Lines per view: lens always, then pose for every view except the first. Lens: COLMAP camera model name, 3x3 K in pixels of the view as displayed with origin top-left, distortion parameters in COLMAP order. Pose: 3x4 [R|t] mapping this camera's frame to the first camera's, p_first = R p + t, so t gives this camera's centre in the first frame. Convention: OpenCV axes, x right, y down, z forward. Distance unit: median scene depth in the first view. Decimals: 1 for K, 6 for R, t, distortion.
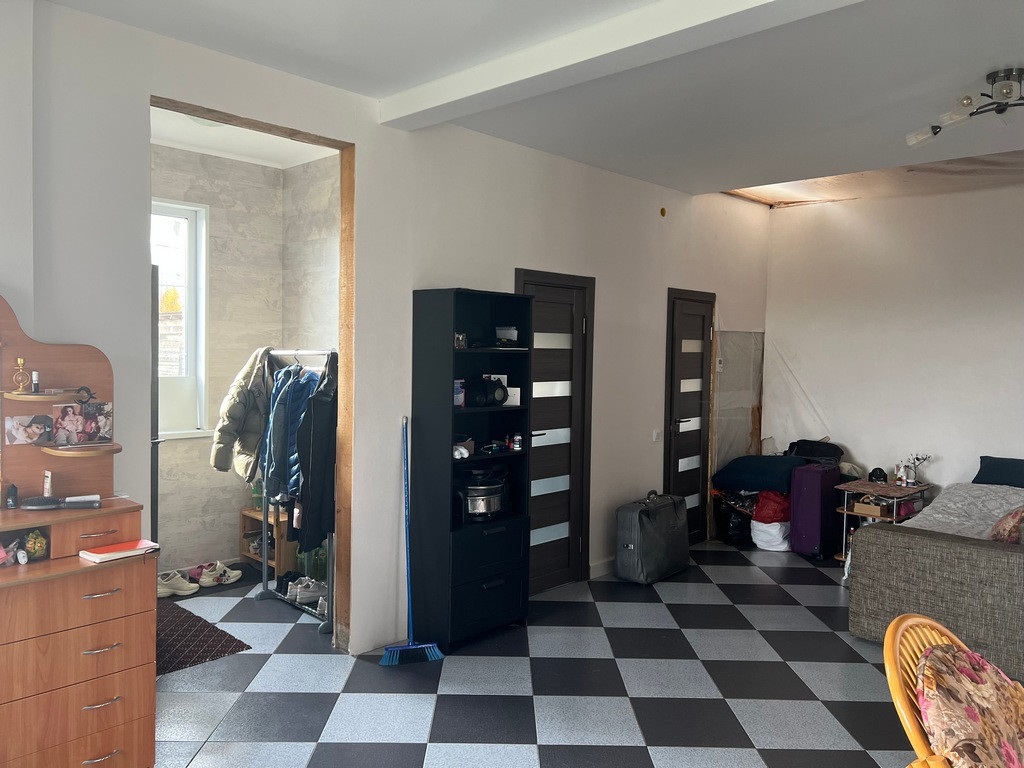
lens RADIAL K [[796.1, 0, 512.0], [0, 796.1, 384.0], [0, 0, 1]] dist [0.085595, -0.002238]
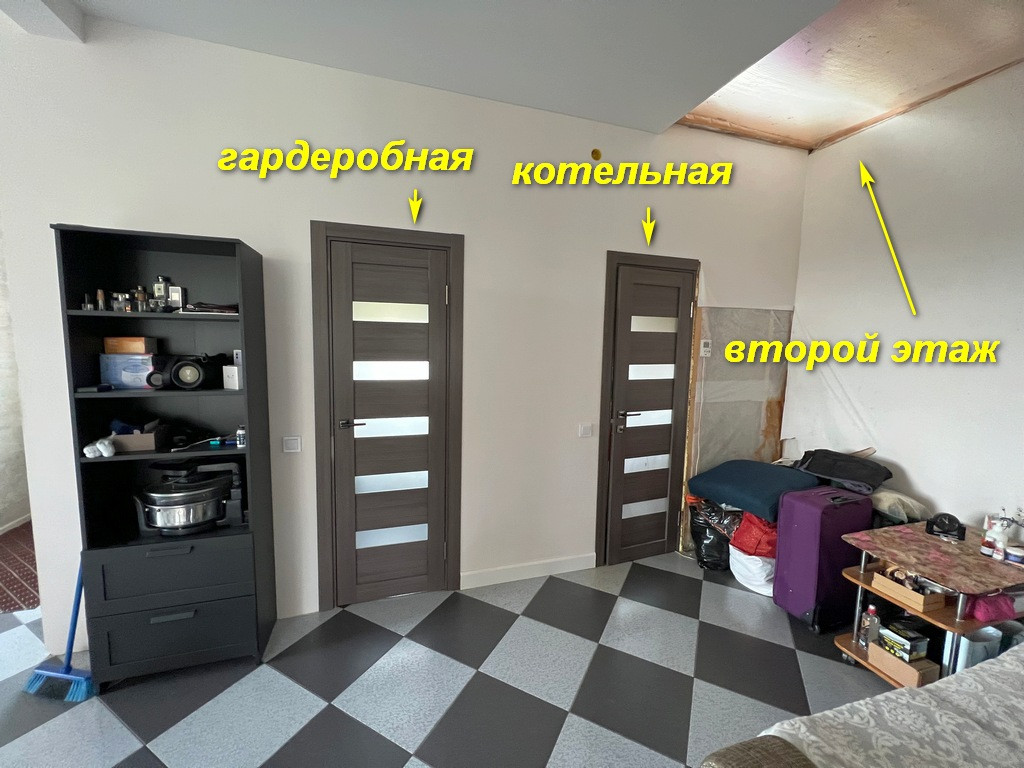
lens RADIAL K [[407.9, 0, 512.0], [0, 407.9, 384.0], [0, 0, 1]] dist [0.009889, 0.000099]
pose [[0.877054, 0.047597, -0.478028, 0.297581], [-0.025412, 0.998283, 0.052776, -0.004481], [0.479719, -0.034140, 0.876758, 0.550411]]
